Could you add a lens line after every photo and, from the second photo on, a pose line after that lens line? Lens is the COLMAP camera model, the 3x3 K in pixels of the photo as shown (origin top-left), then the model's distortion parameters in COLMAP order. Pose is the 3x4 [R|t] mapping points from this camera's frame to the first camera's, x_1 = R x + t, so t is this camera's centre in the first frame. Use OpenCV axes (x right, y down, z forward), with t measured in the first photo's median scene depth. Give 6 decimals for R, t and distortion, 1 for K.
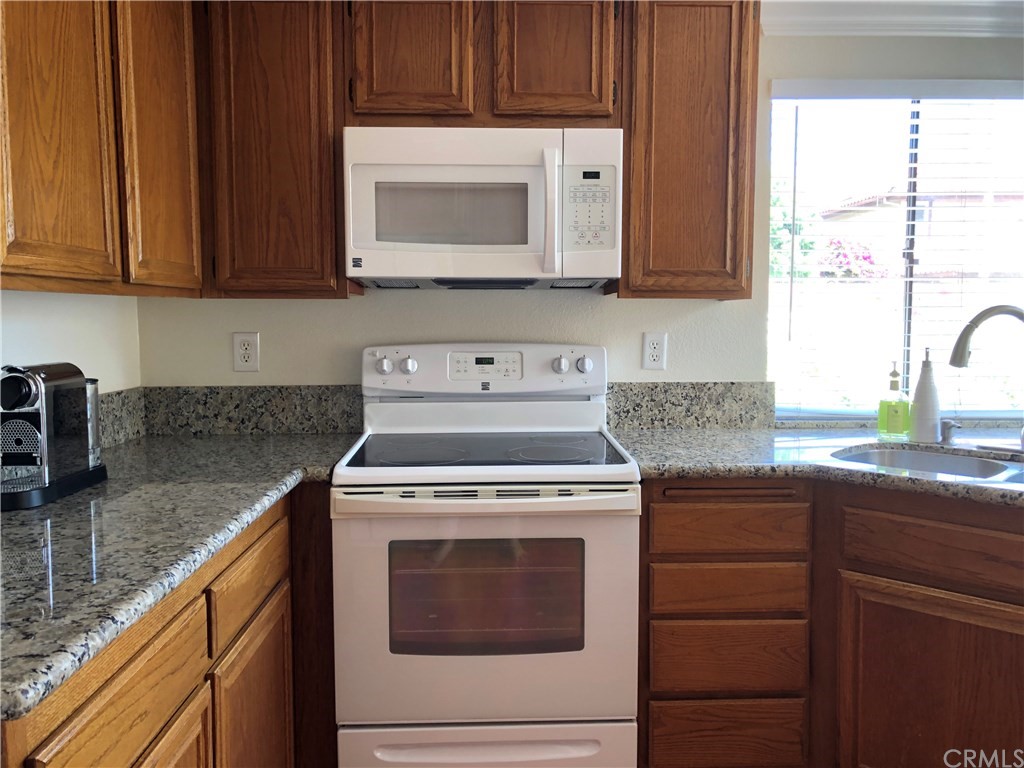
lens RADIAL K [[840.5, 0, 514.8], [0, 840.5, 383.2], [0, 0, 1]] dist [0.054061, -0.060446]
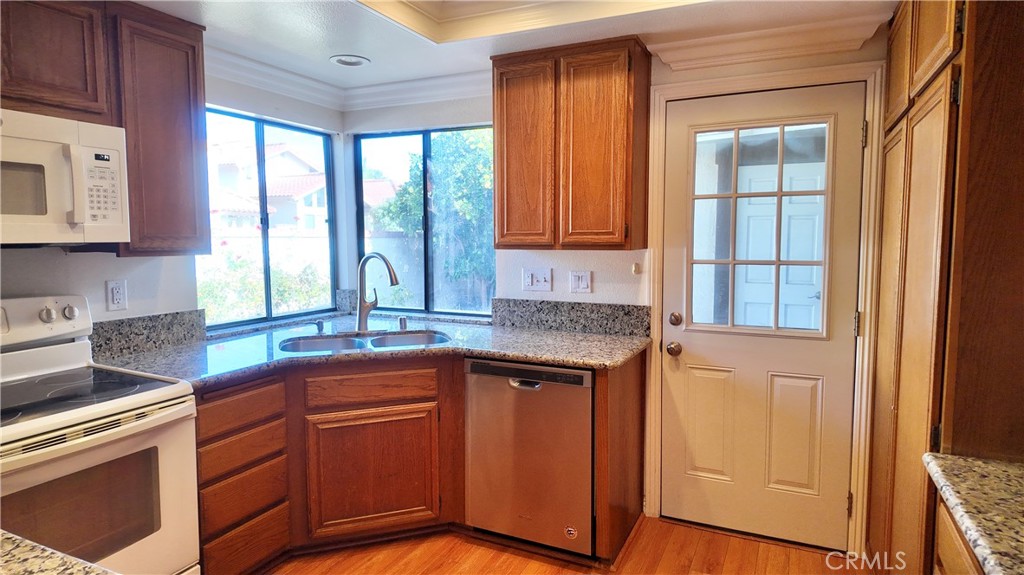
lens RADIAL K [[607.2, 0, 505.8], [0, 607.2, 285.6], [0, 0, 1]] dist [0.015676, -0.002342]
pose [[0.465855, -0.078505, 0.881372, -0.423789], [0.076377, 0.995907, 0.048337, -0.059499], [-0.881559, 0.044799, 0.469944, 0.057981]]
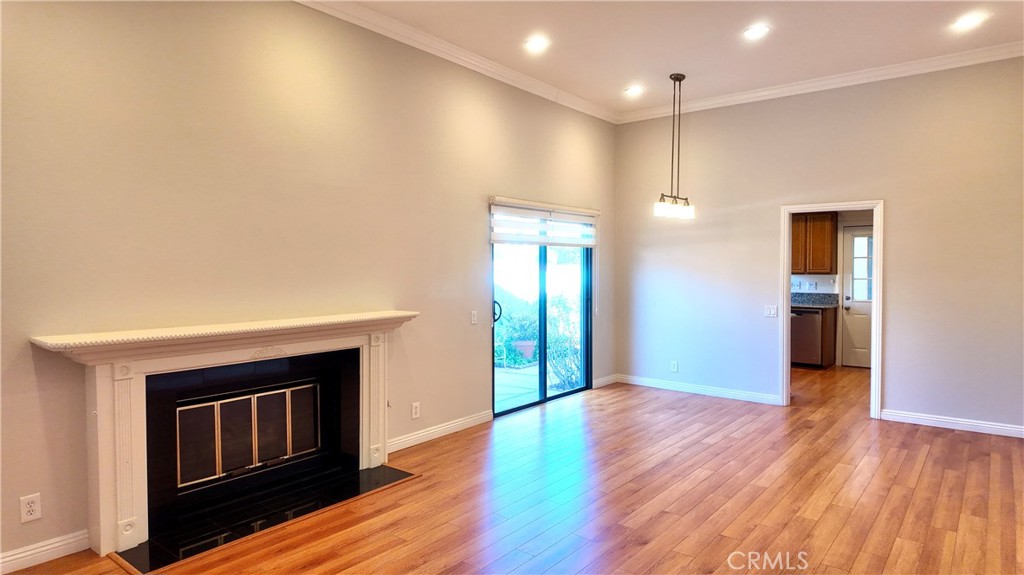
lens RADIAL K [[607.2, 0, 506.7], [0, 607.2, 282.3], [0, 0, 1]] dist [0.015676, -0.002342]
pose [[0.651827, -0.010924, 0.758289, -3.574376], [0.057962, 0.997689, -0.035452, 0.013397], [-0.756149, 0.067061, 0.650954, -0.561924]]
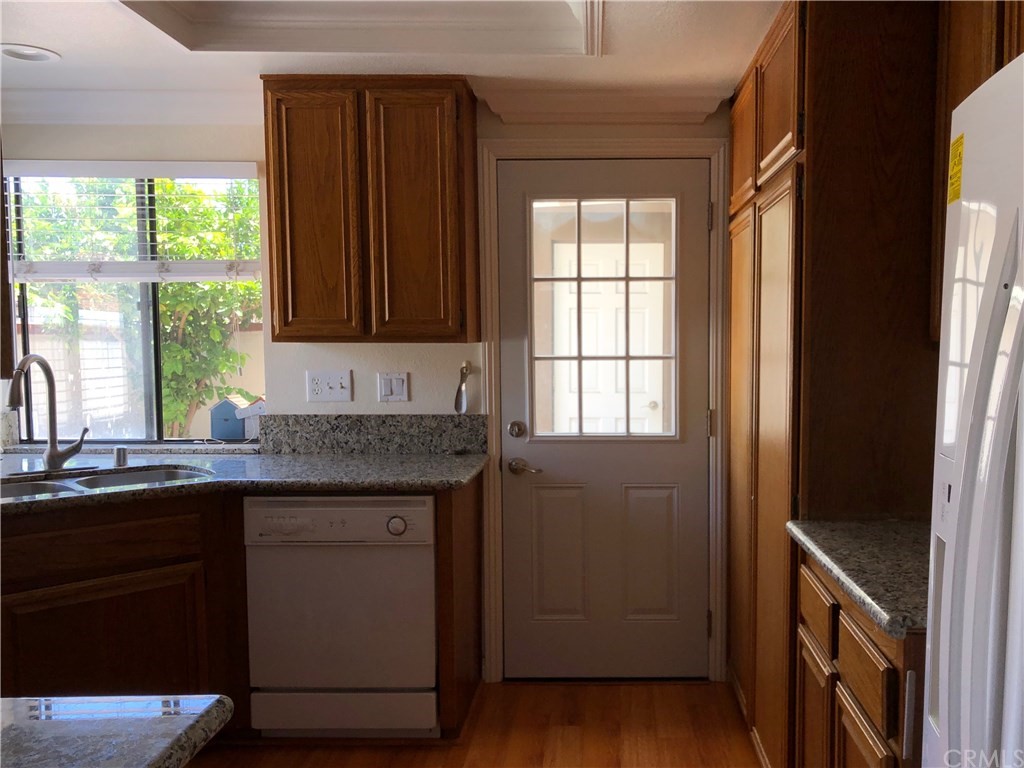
lens RADIAL K [[917.0, 0, 606.0], [0, 917.0, 405.7], [0, 0, 1]] dist [0.054324, -0.031483]
pose [[0.036245, -0.079440, 0.996181, -0.691876], [0.084856, 0.993480, 0.076137, -0.045788], [-0.995734, 0.081773, 0.042749, 0.127568]]
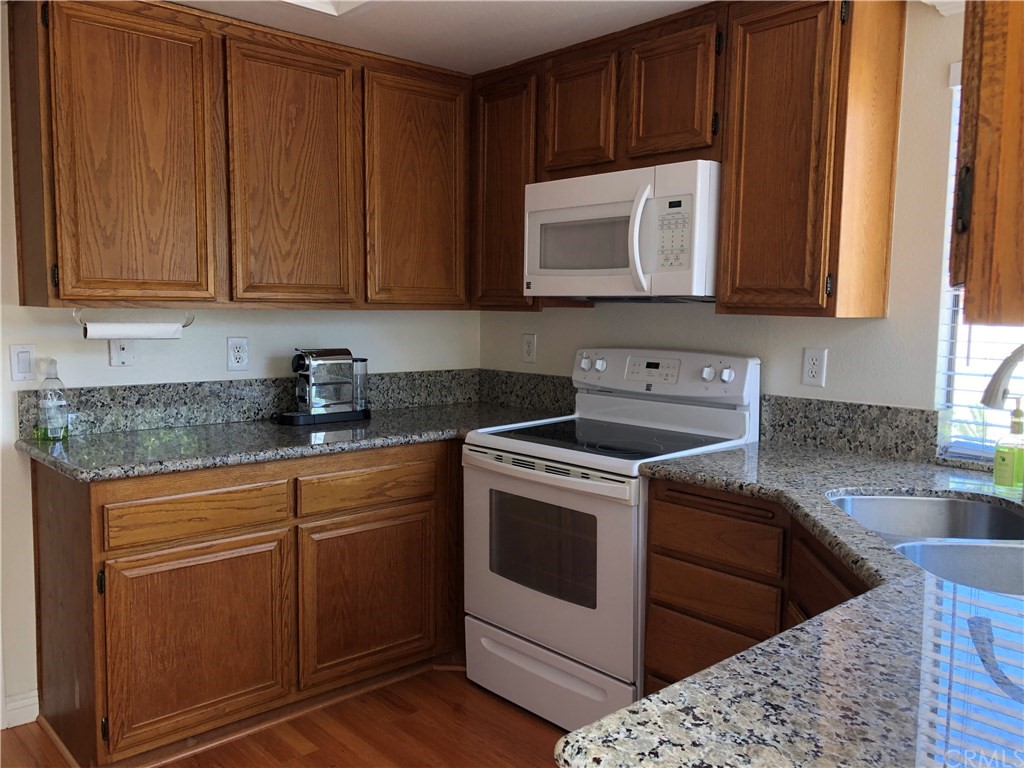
lens RADIAL K [[840.5, 0, 513.8], [0, 840.5, 383.3], [0, 0, 1]] dist [0.054061, -0.060446]
pose [[0.645558, 0.079638, -0.759548, 0.786416], [-0.074118, 0.996387, 0.041477, -0.039292], [0.760106, 0.029520, 0.649128, 0.113366]]
